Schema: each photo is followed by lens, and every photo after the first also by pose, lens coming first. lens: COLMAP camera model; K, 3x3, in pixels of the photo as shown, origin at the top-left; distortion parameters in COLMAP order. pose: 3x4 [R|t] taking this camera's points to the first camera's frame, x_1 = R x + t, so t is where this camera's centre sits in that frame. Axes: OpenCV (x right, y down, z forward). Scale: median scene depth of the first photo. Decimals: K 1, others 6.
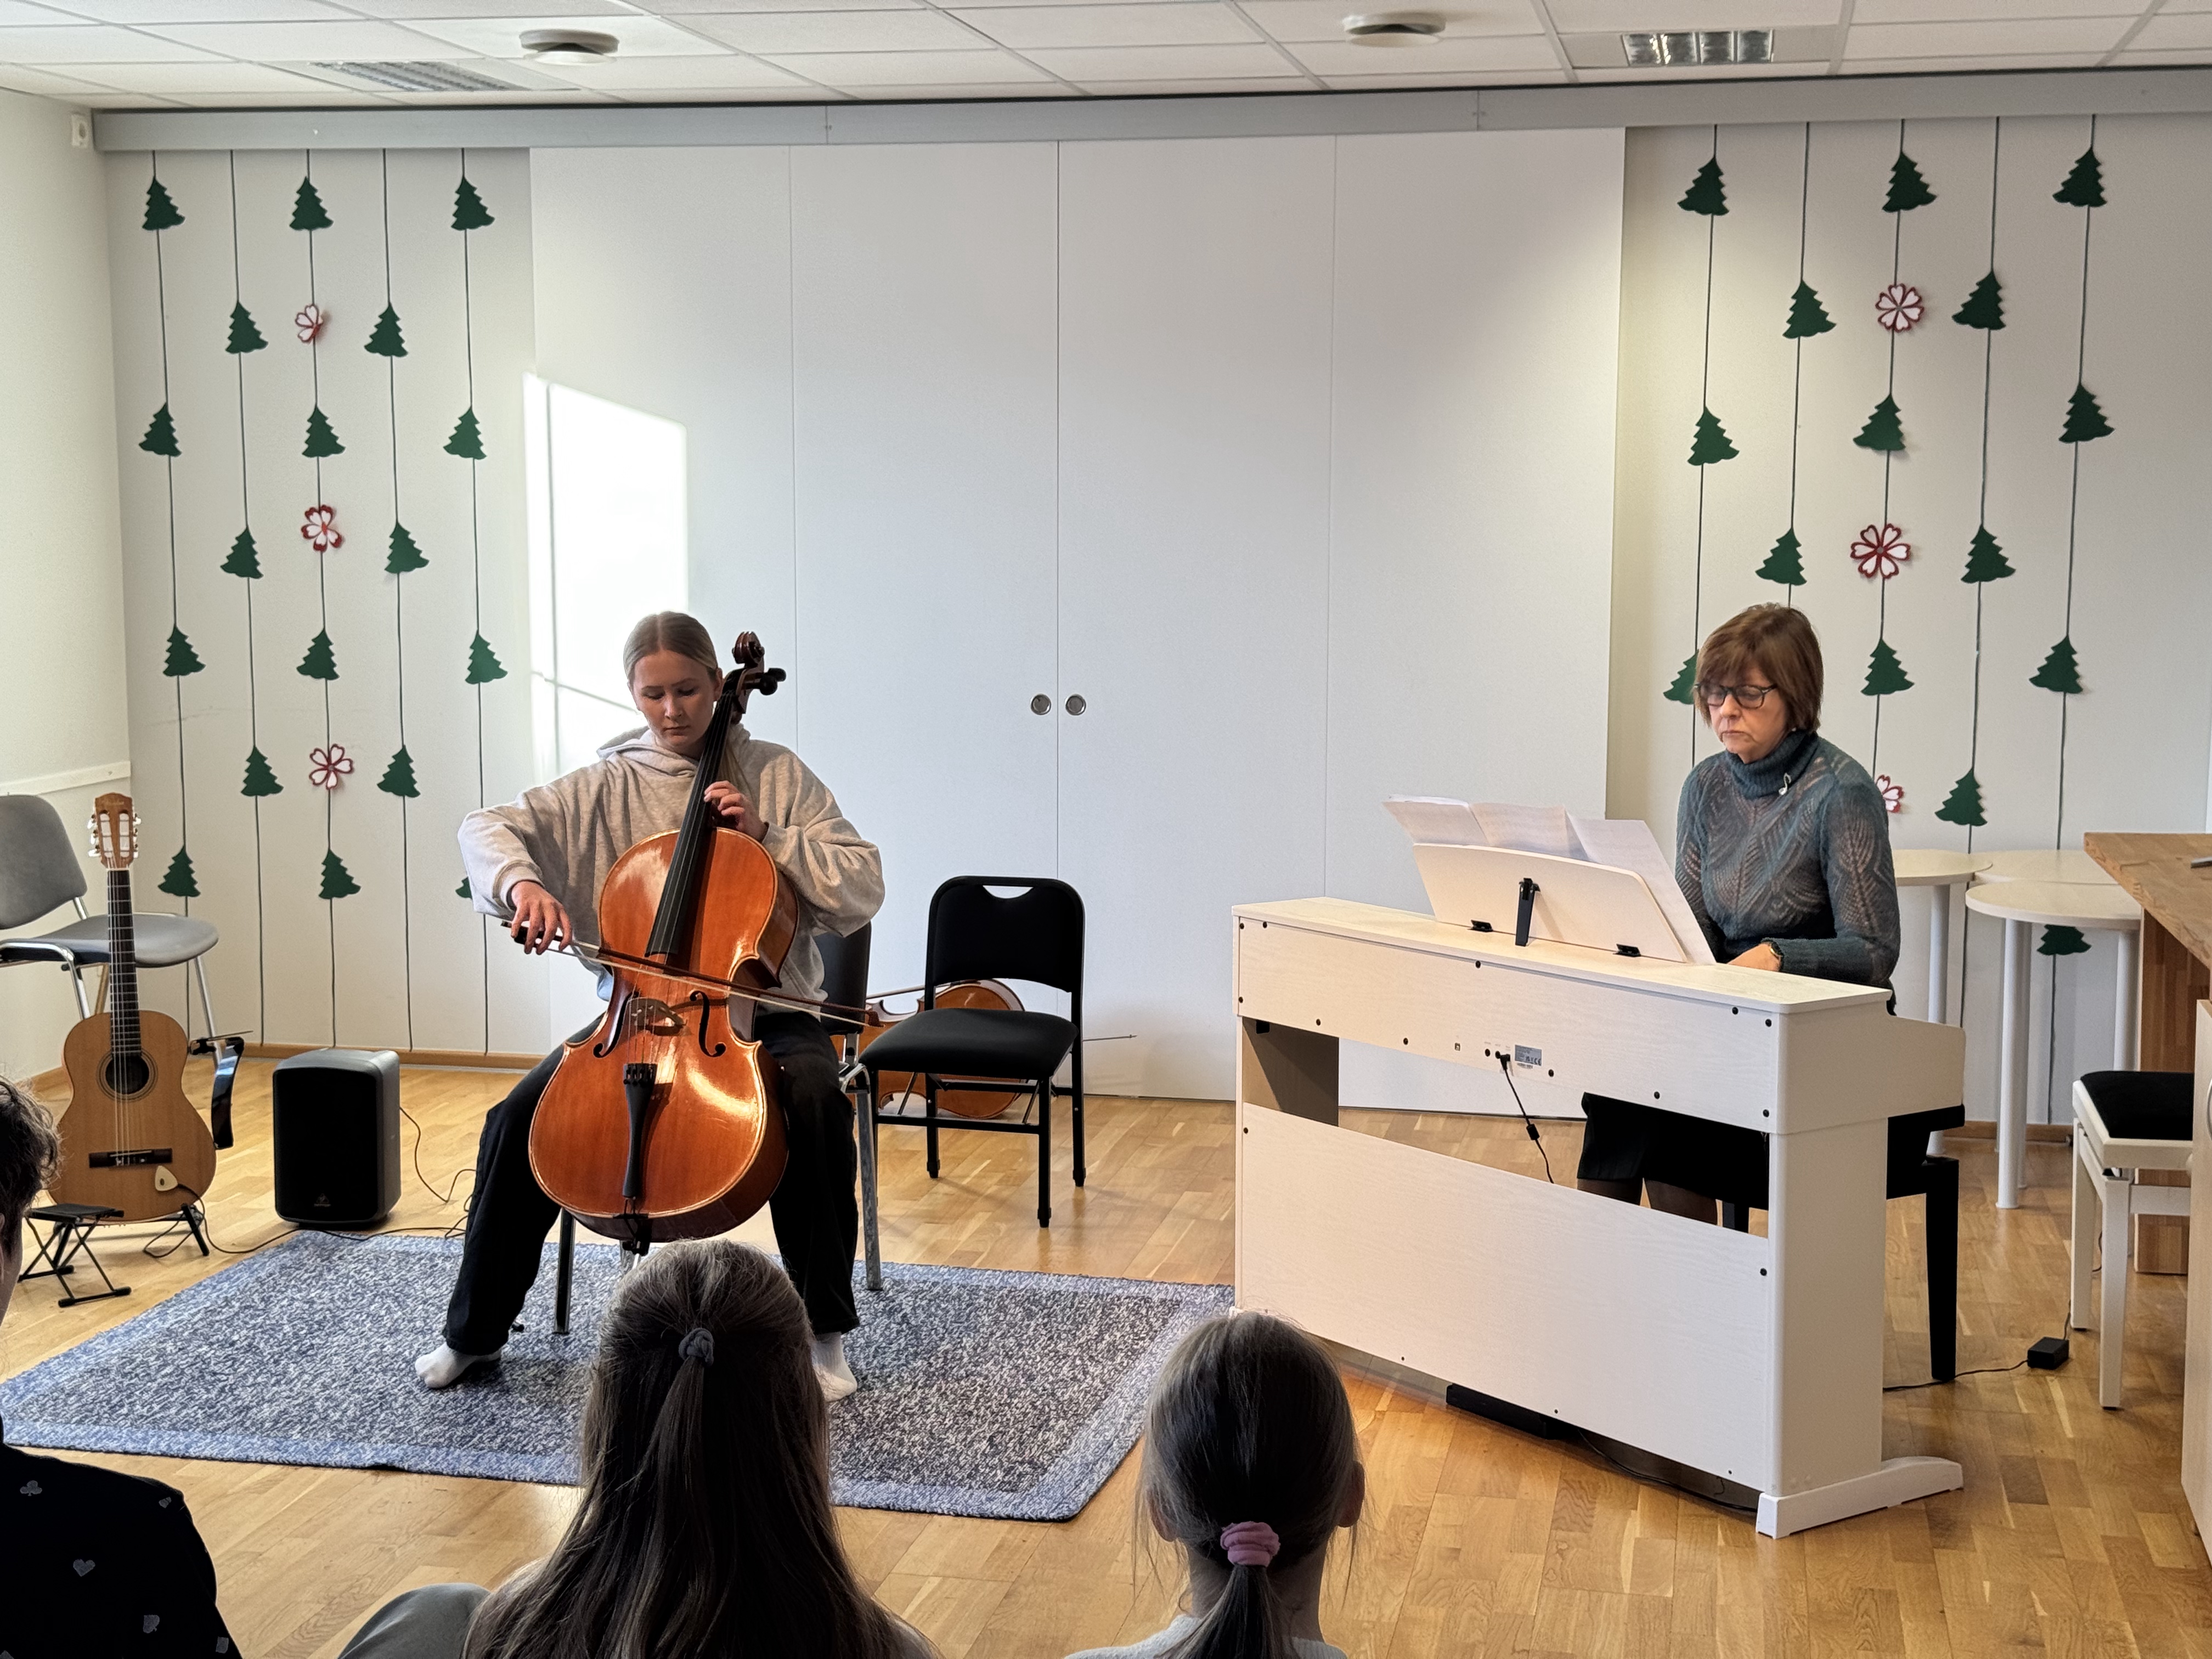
lens RADIAL K [[3124.1, 0, 1114.8], [0, 3124.1, 836.9], [0, 0, 1]] dist [0.132919, 0.000000]
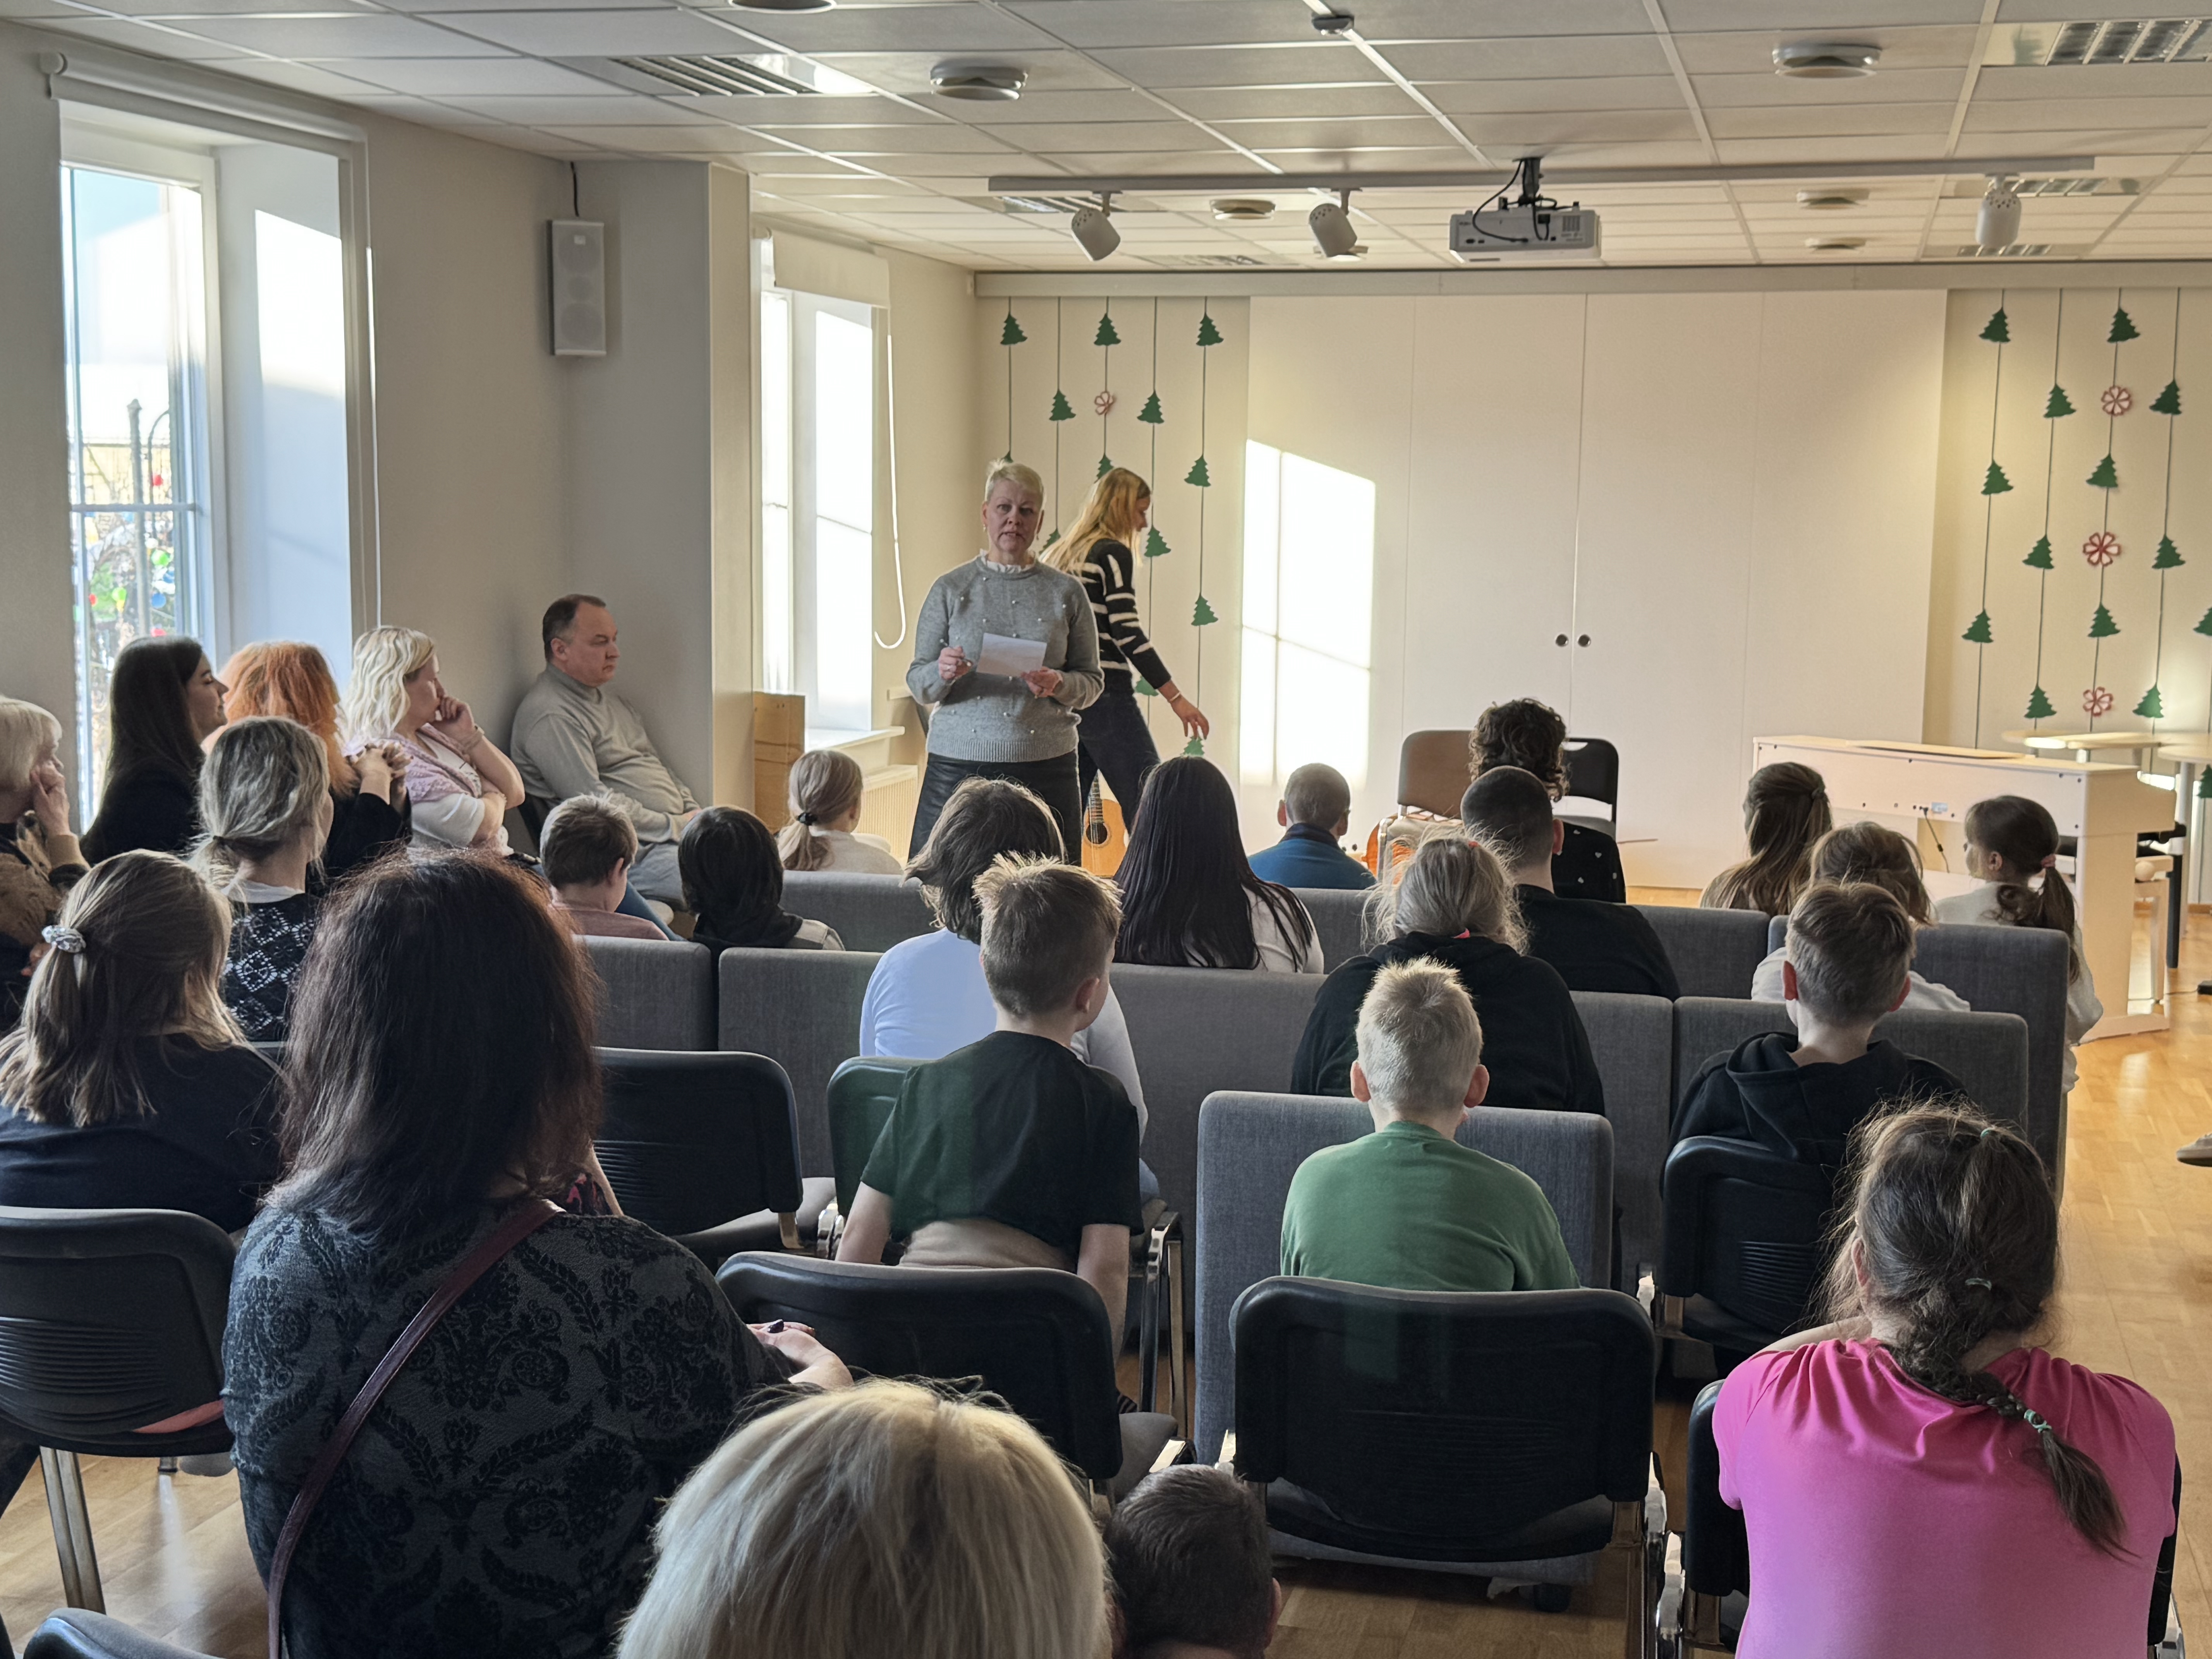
lens RADIAL K [[2956.4, 0, 1098.3], [0, 2956.4, 840.0], [0, 0, 1]] dist [0.119252, 0.000000]
pose [[0.998915, 0.015976, -0.043751, -0.207778], [-0.015867, 0.999870, 0.002821, 0.064493], [0.043790, -0.002124, 0.999038, -0.580667]]
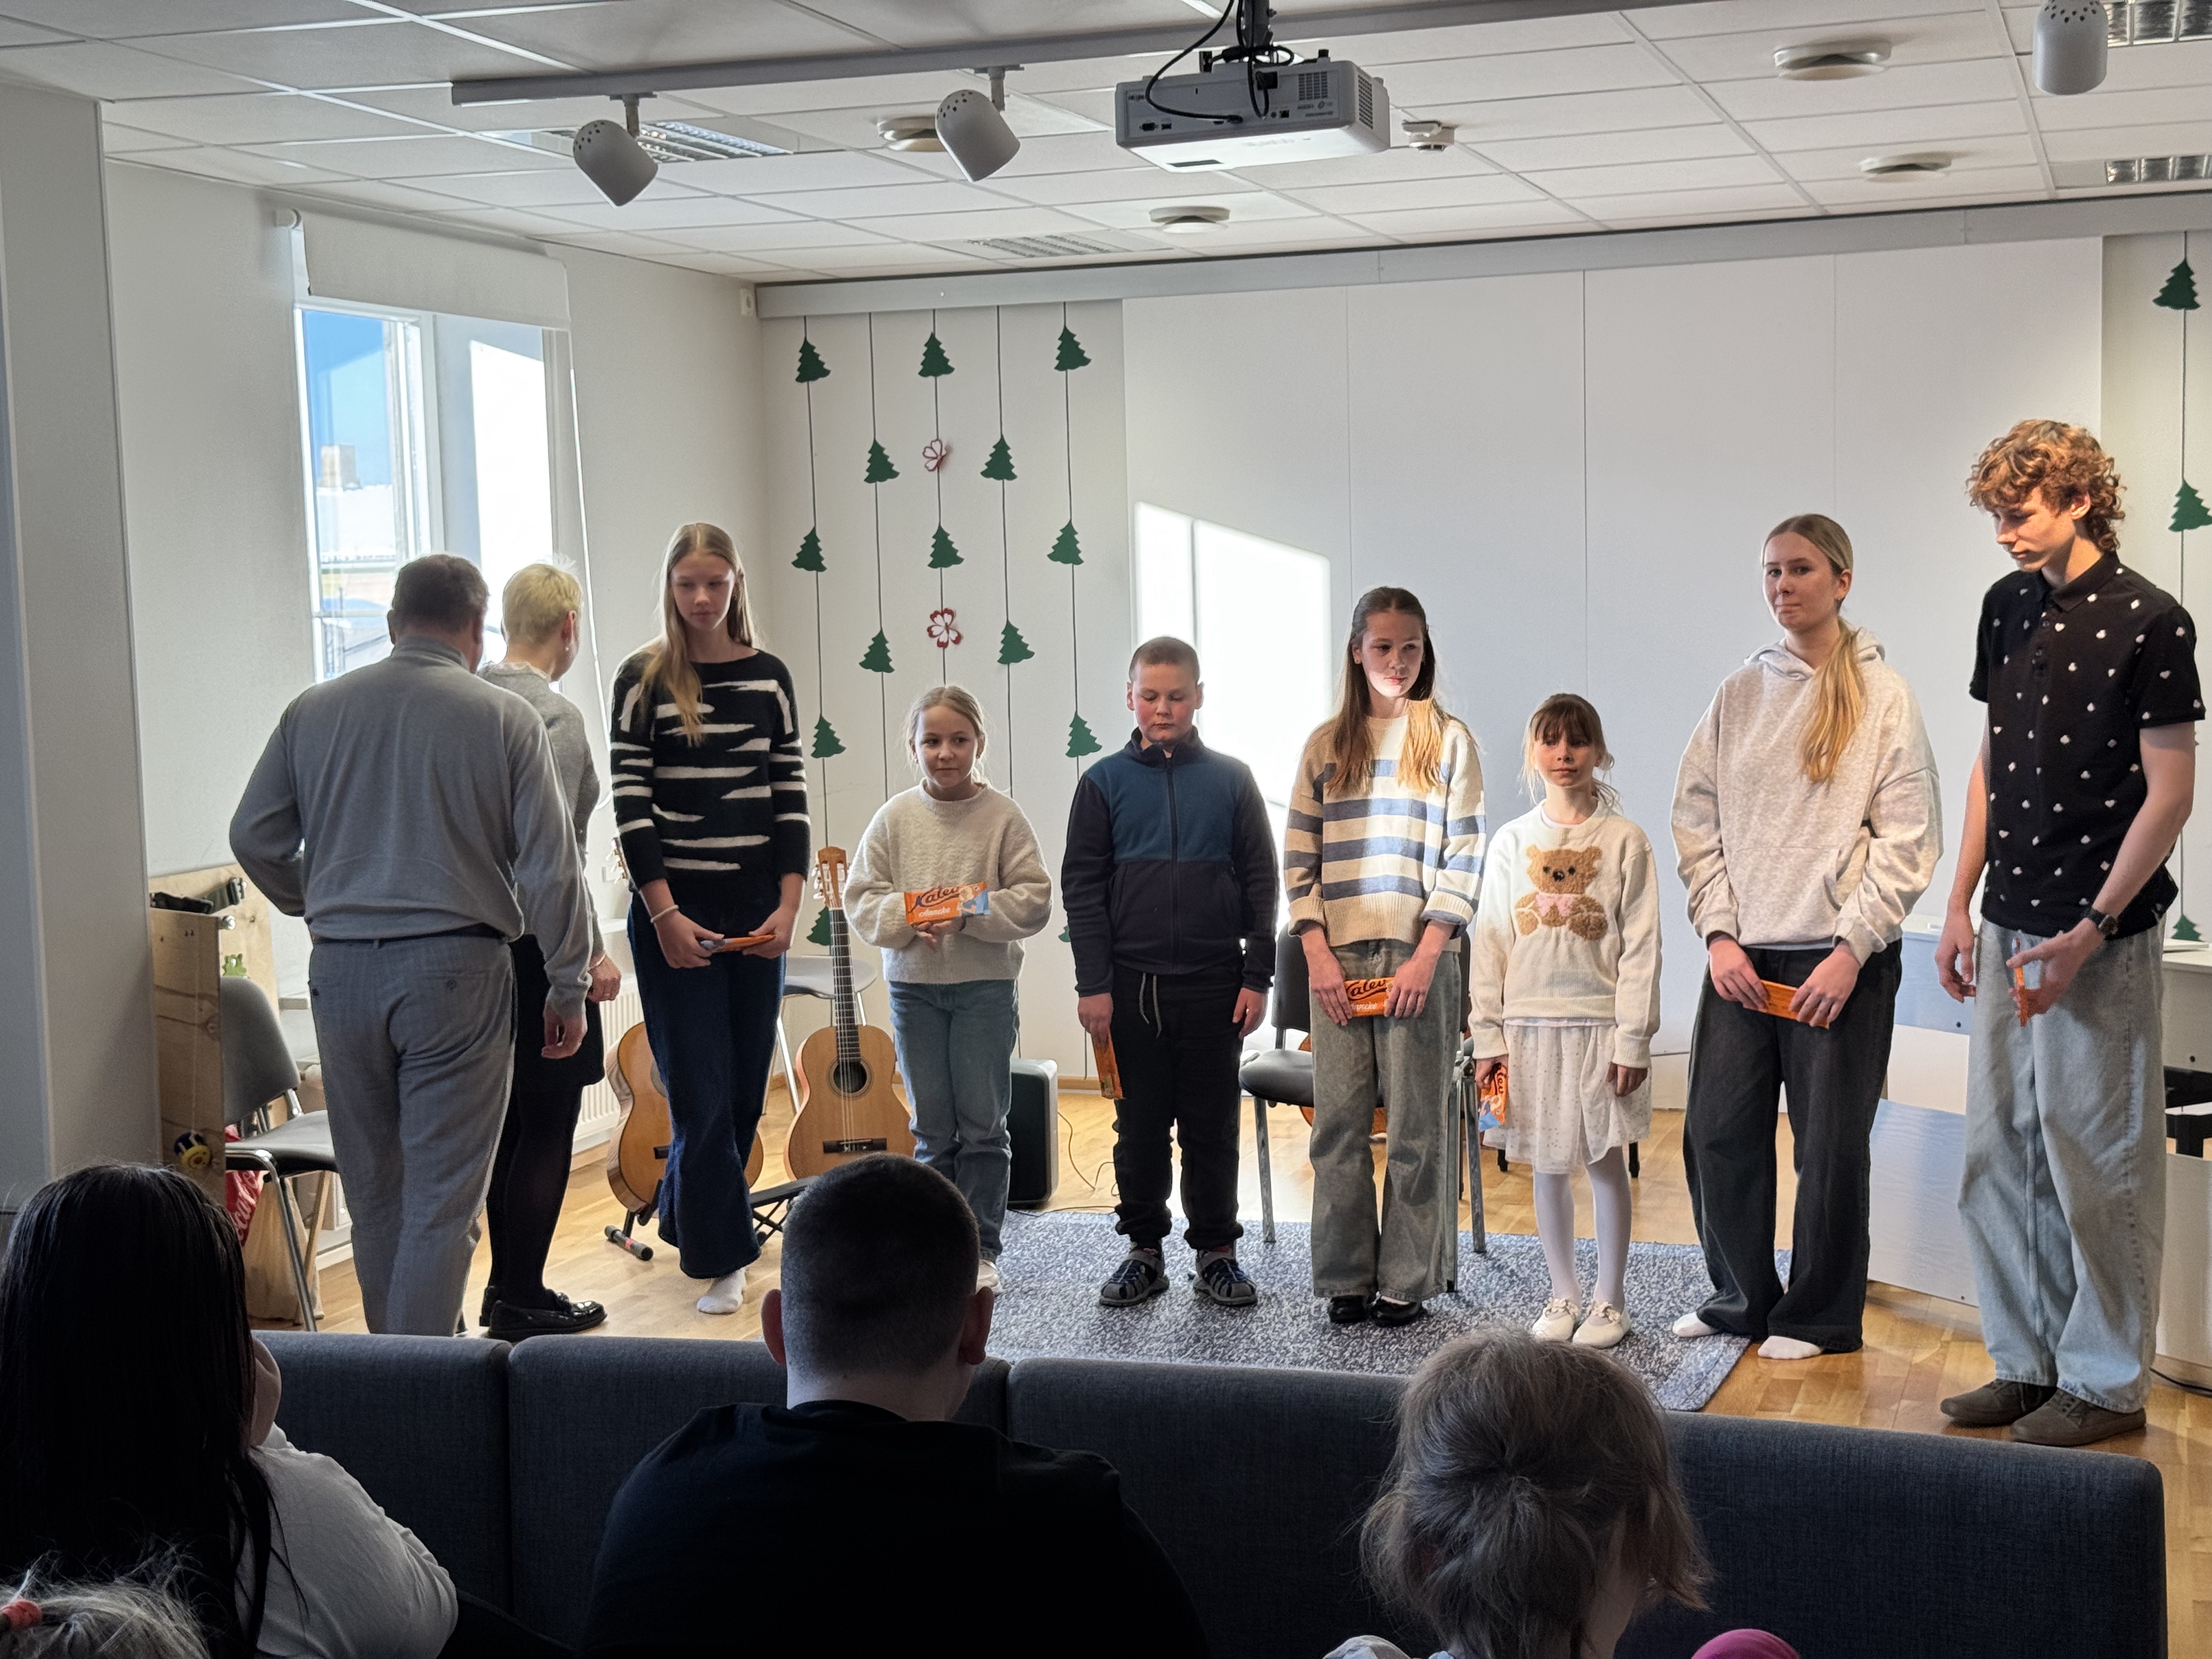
lens RADIAL K [[3124.1, 0, 1128.9], [0, 3124.1, 814.3], [0, 0, 1]] dist [0.132919, 0.000000]
pose [[0.993058, -0.020833, -0.115765, -0.056458], [0.016271, 0.999059, -0.040213, 0.021212], [0.116494, 0.038050, 0.992462, -0.158070]]
